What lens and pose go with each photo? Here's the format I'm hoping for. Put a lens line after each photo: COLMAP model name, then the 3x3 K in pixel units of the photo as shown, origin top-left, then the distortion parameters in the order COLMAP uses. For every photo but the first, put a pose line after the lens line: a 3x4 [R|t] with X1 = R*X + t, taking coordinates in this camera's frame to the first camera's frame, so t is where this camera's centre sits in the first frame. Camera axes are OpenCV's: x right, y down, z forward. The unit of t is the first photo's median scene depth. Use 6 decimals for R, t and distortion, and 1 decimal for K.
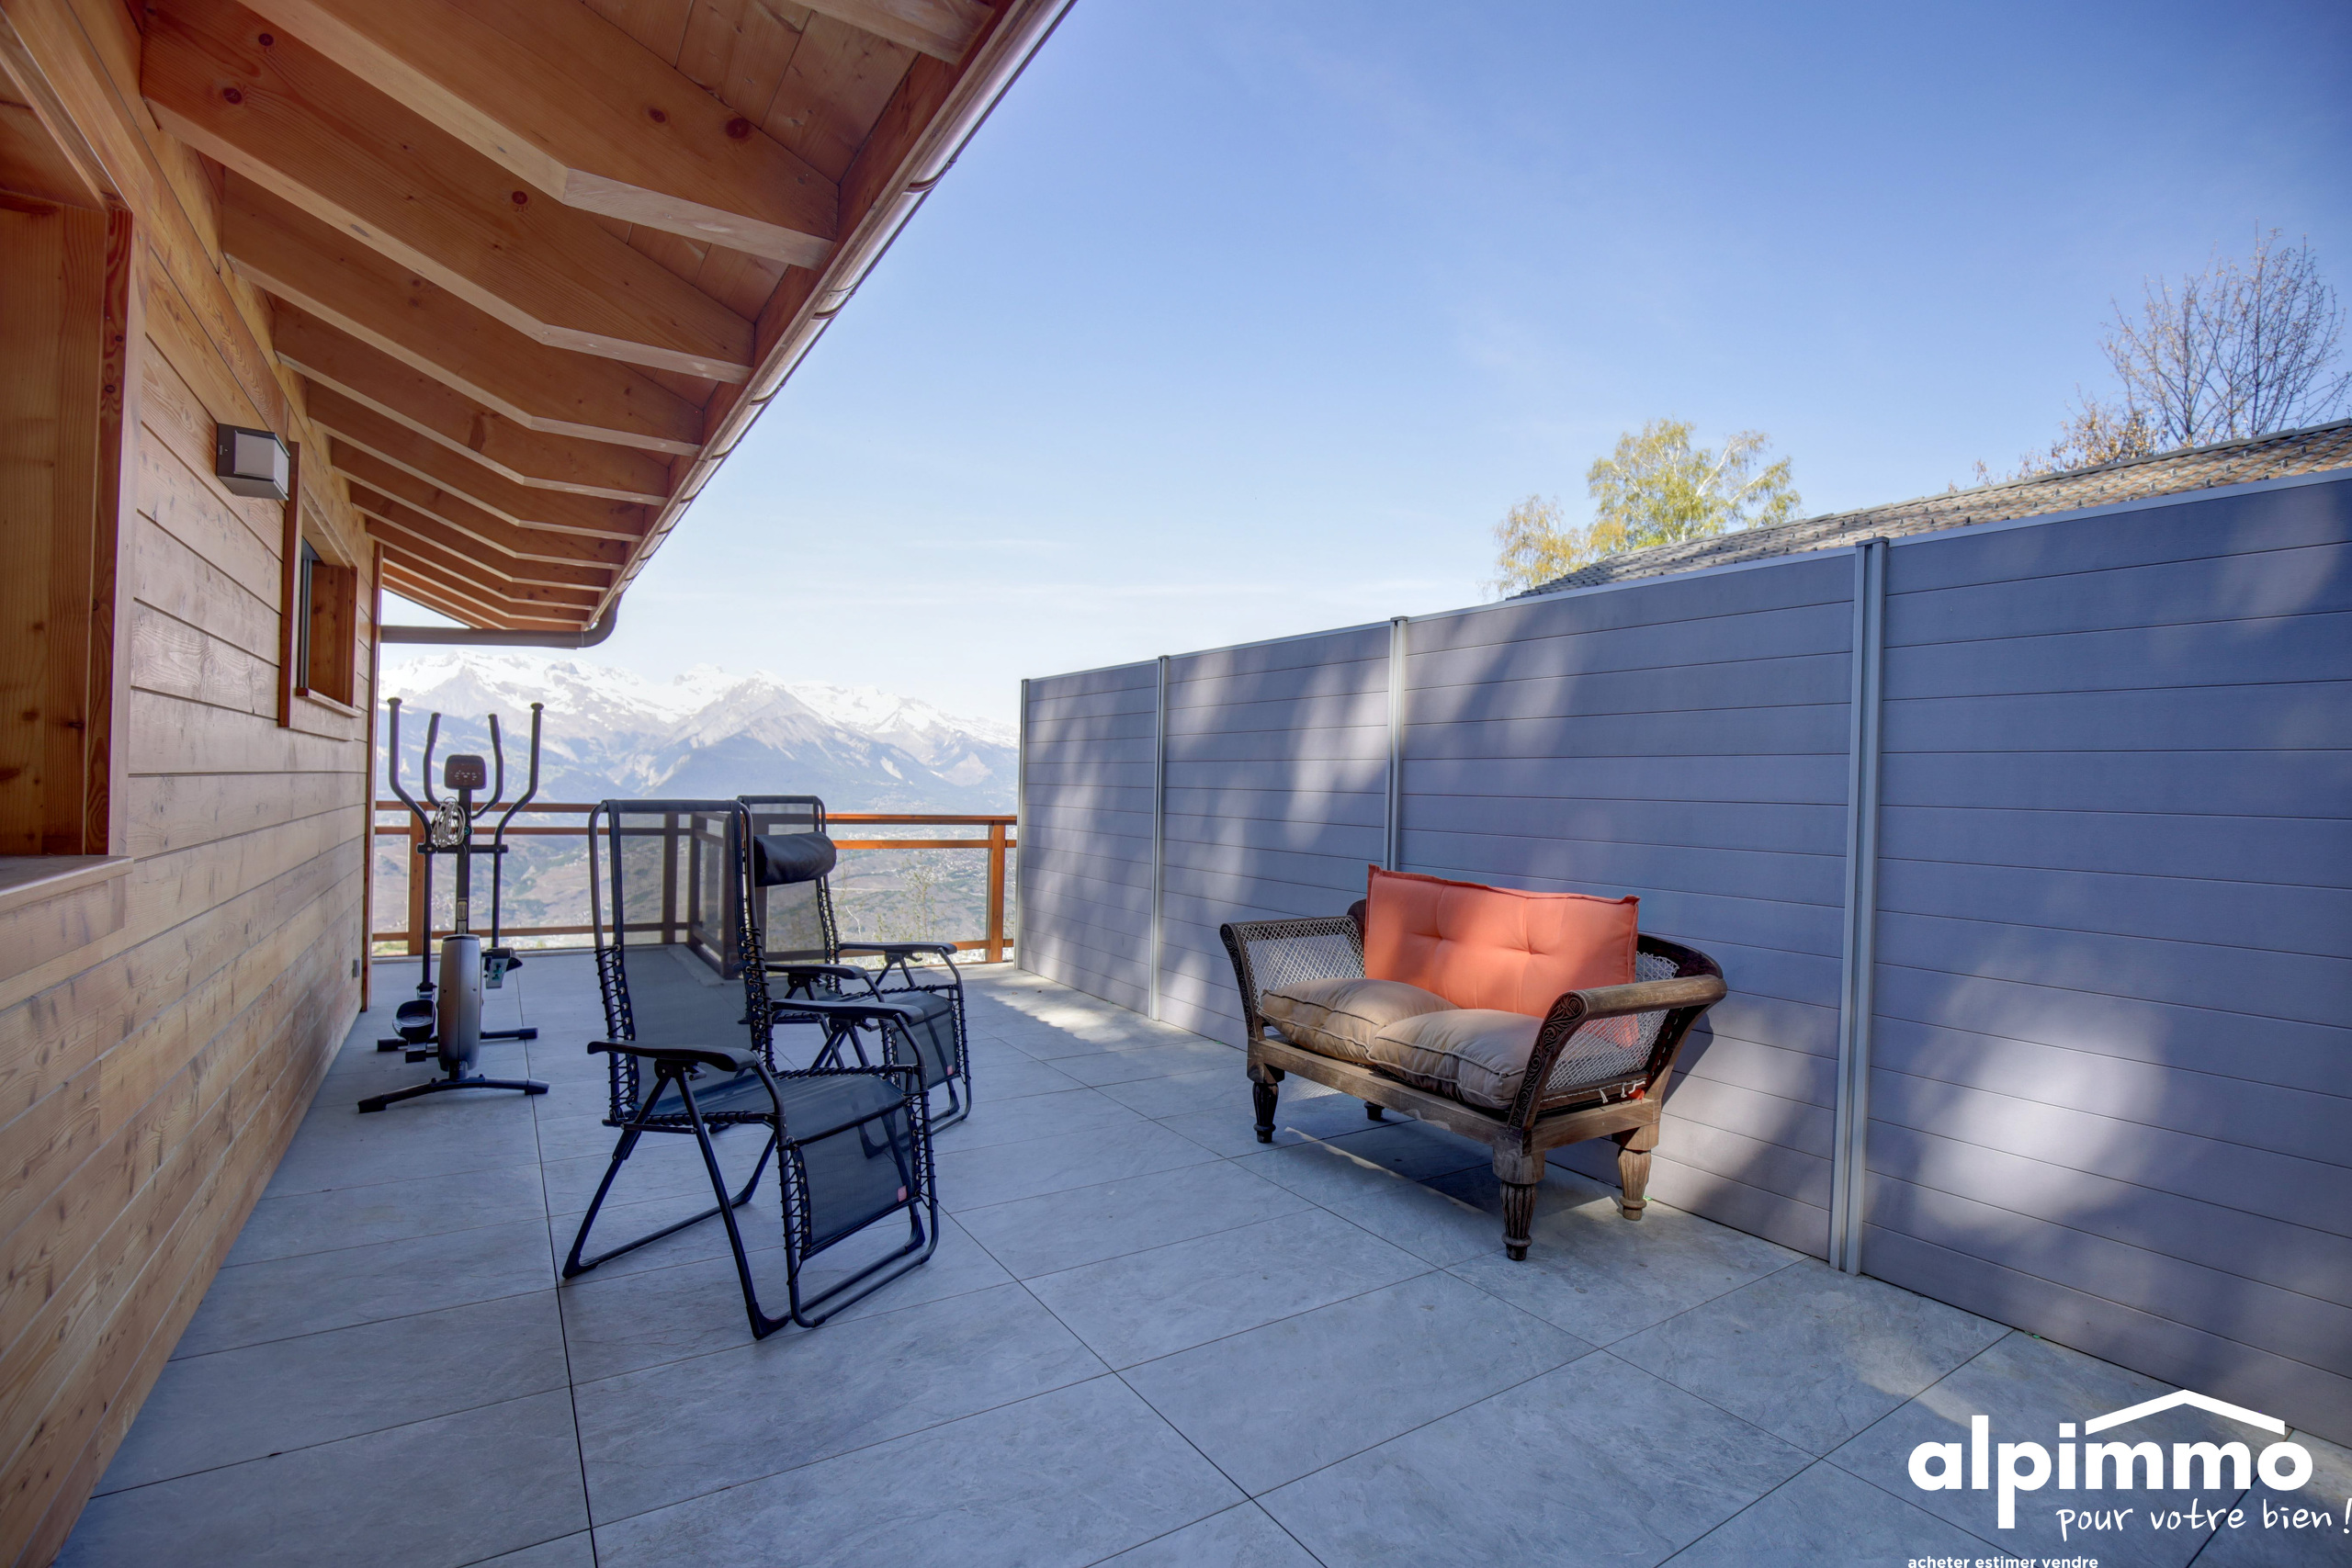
lens RADIAL K [[1079.2, 0, 1199.2], [0, 1079.2, 792.9], [0, 0, 1]] dist [-0.038361, 0.007664]
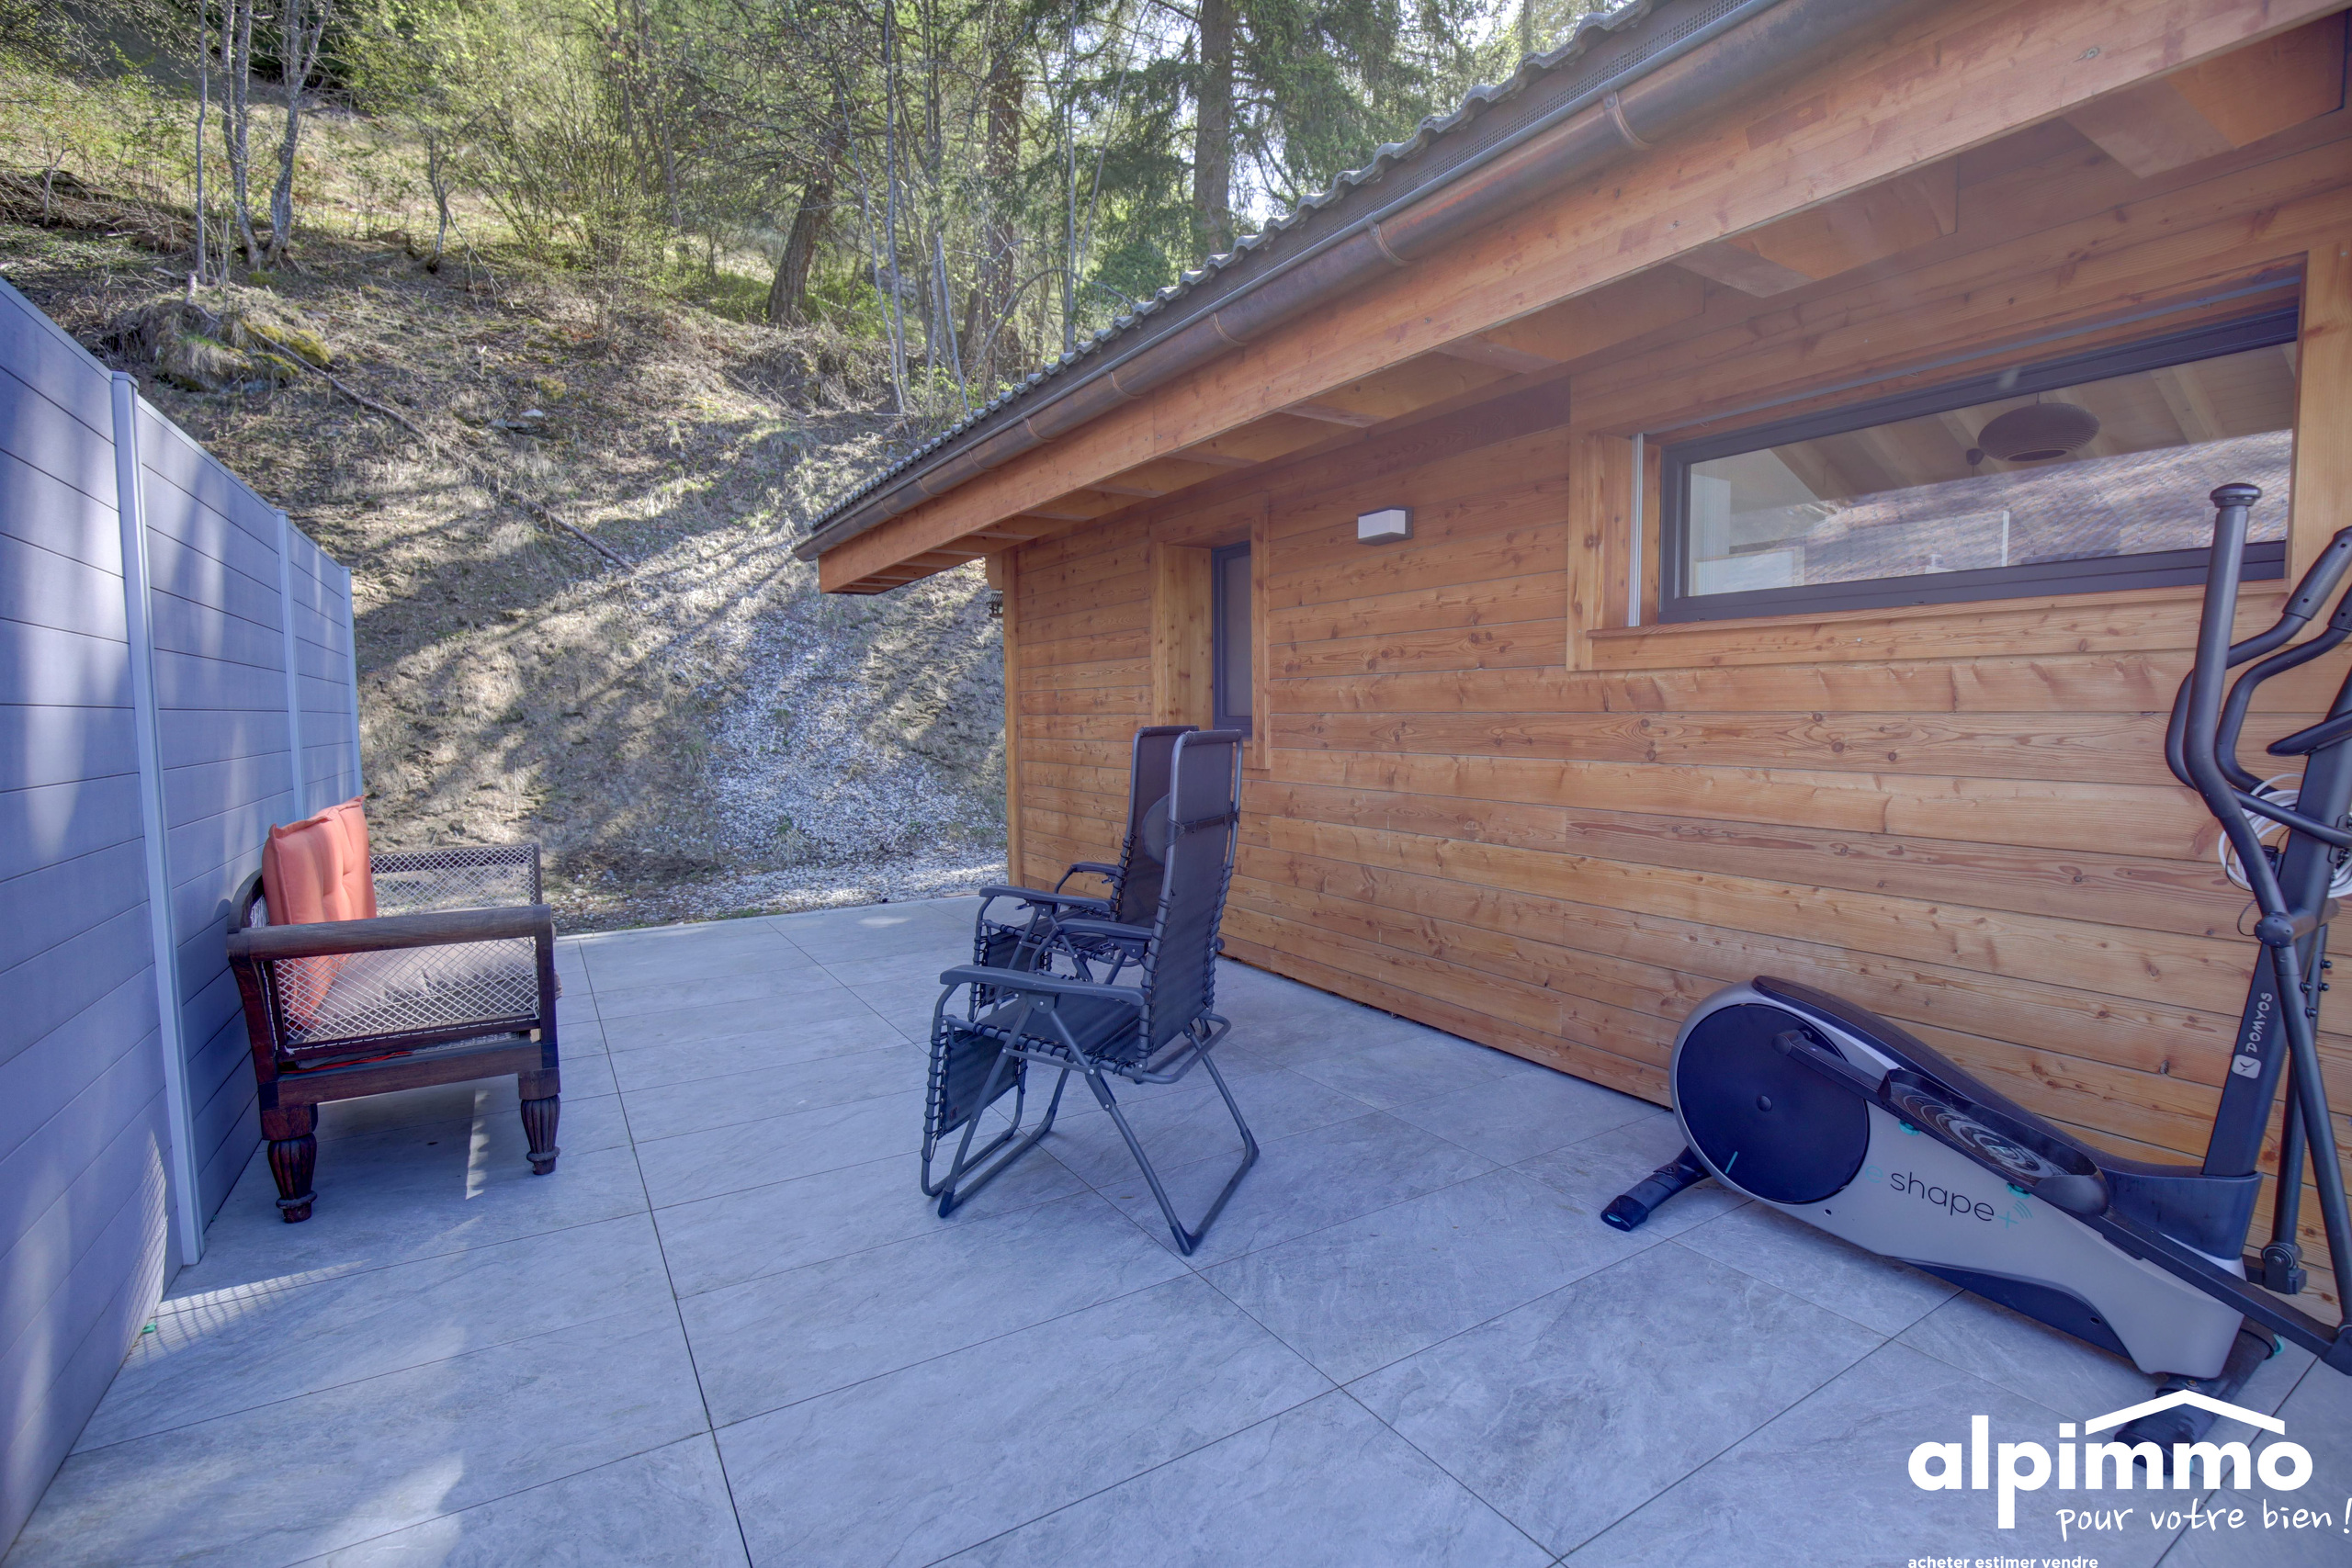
lens RADIAL K [[1082.9, 0, 1201.6], [0, 1082.9, 792.4], [0, 0, 1]] dist [-0.038399, 0.007700]
pose [[-0.999460, -0.024586, 0.021785, -0.026299], [-0.022830, 0.996733, 0.077467, -0.000660], [-0.023618, 0.076928, -0.996757, 0.109314]]
